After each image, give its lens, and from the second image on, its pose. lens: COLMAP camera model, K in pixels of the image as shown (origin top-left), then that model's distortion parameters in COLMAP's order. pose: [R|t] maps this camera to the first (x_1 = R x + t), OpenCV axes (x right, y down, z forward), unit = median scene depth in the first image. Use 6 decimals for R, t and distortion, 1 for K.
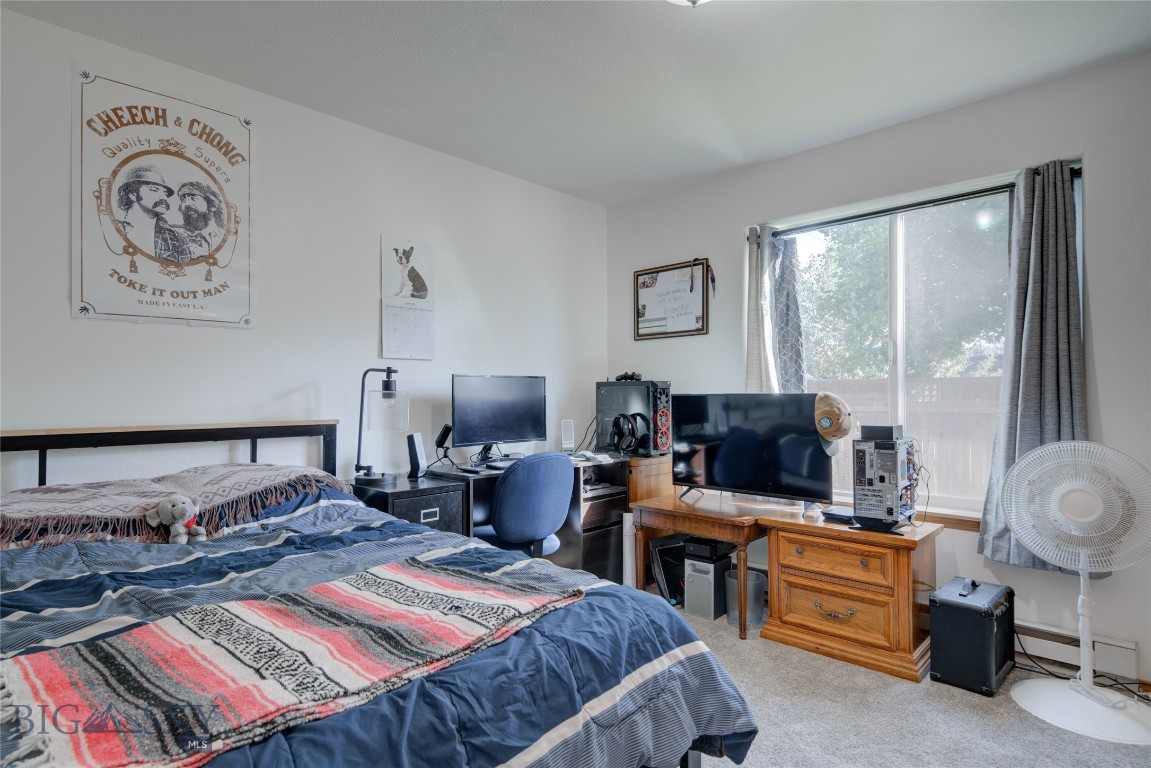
lens RADIAL K [[599.8, 0, 571.9], [0, 599.8, 392.8], [0, 0, 1]] dist [-0.003835, -0.001261]
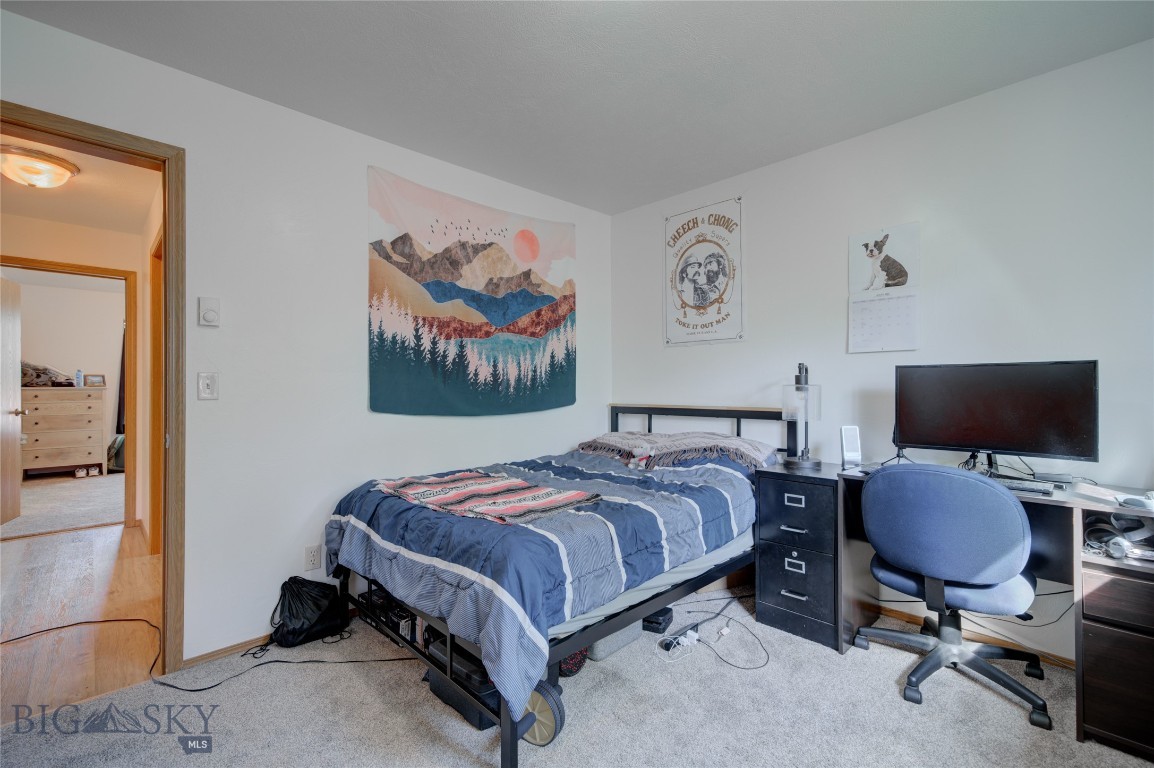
lens RADIAL K [[498.0, 0, 572.4], [0, 498.0, 380.7], [0, 0, 1]] dist [0.007609, 0.000995]
pose [[-0.009866, -0.007830, -0.999921, 0.695762], [0.003234, 0.999964, -0.007862, -0.004961], [0.999946, -0.003312, -0.009841, 0.641901]]
